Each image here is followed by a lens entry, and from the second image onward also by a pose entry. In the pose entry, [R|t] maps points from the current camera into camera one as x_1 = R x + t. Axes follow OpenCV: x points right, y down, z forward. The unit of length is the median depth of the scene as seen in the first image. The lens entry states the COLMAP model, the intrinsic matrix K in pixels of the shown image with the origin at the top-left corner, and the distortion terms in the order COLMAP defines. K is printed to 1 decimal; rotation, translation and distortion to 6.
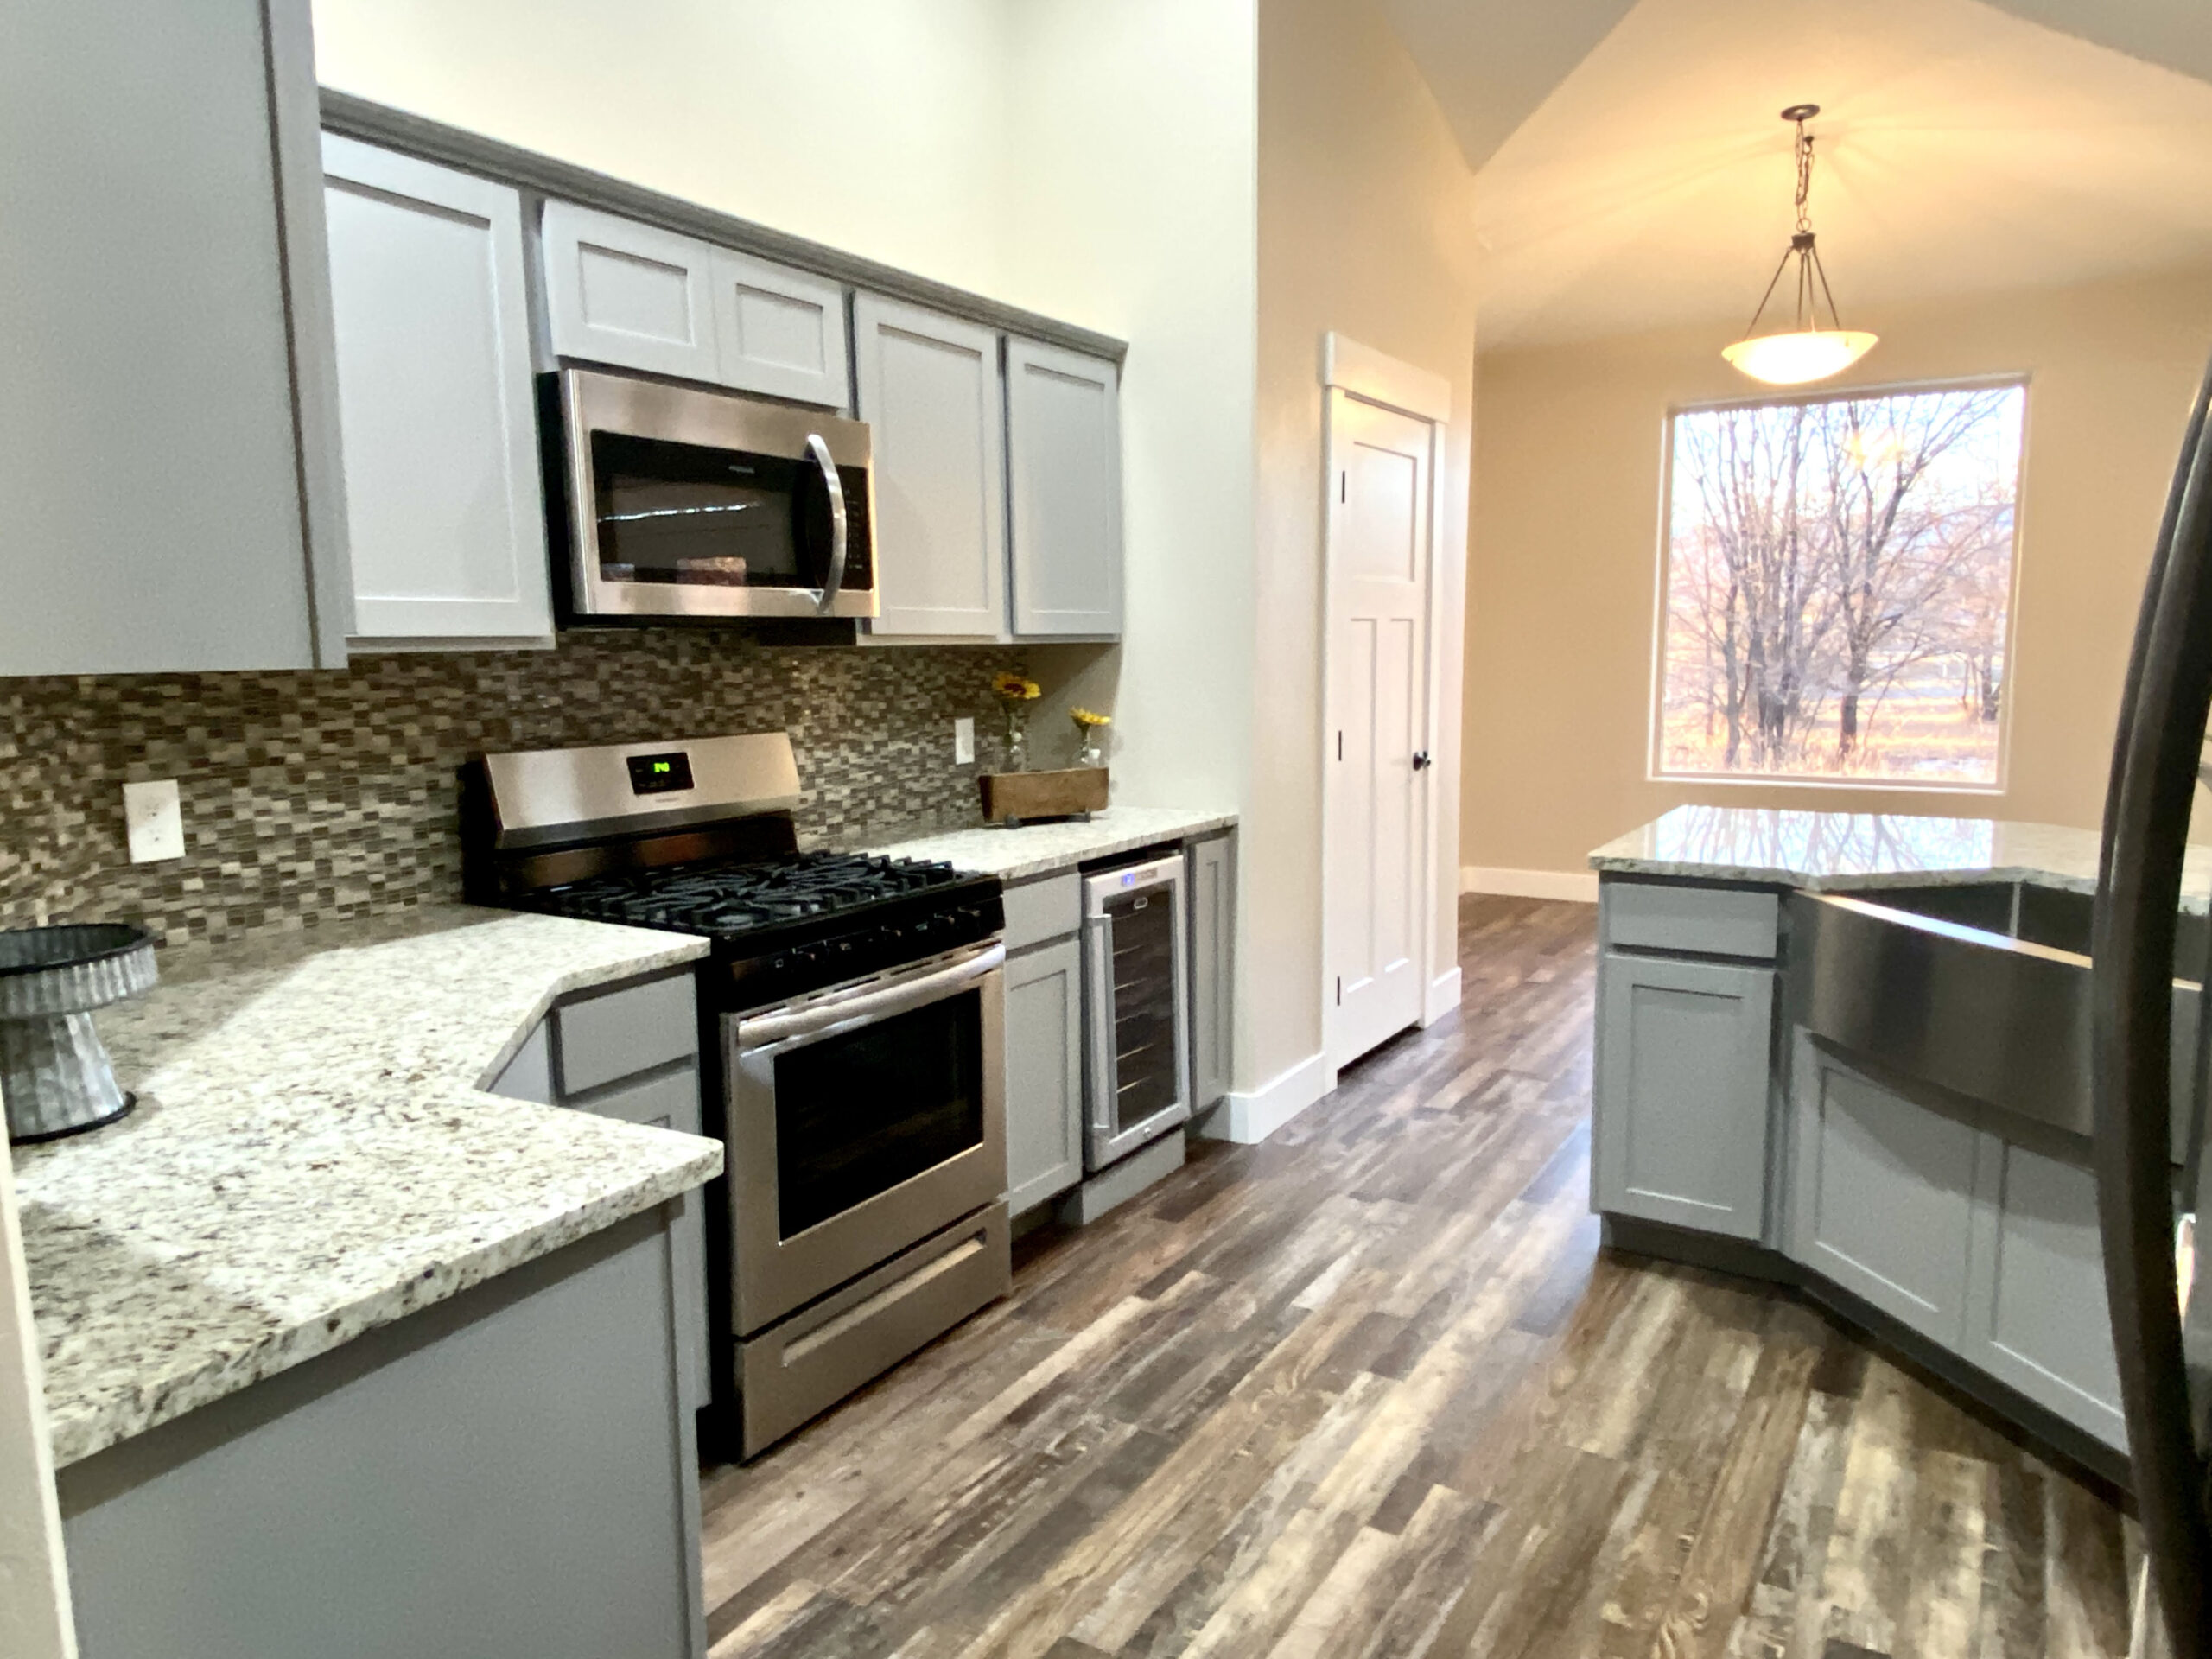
lens RADIAL K [[1430.5, 0, 1106.0], [0, 1430.5, 829.5], [0, 0, 1]] dist [0.076562, -0.121534]
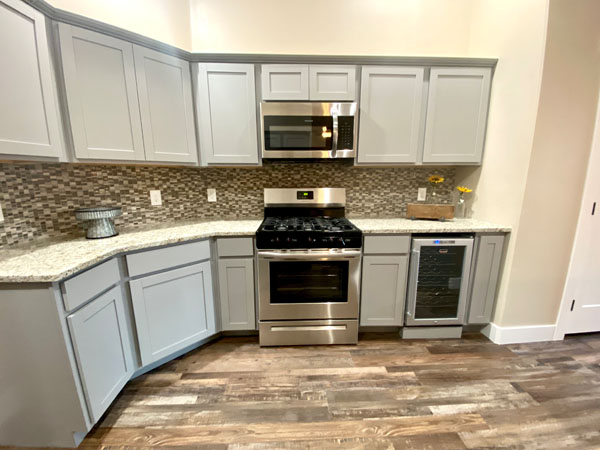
lens RADIAL K [[243.2, 0, 300.0], [0, 243.2, 225.0], [0, 0, 1]] dist [0.026718, -0.022800]
pose [[0.567217, 0.167642, -0.806326, 0.307631], [-0.110793, 0.985696, 0.126997, -0.040696], [0.816082, 0.017300, 0.577677, 0.531649]]
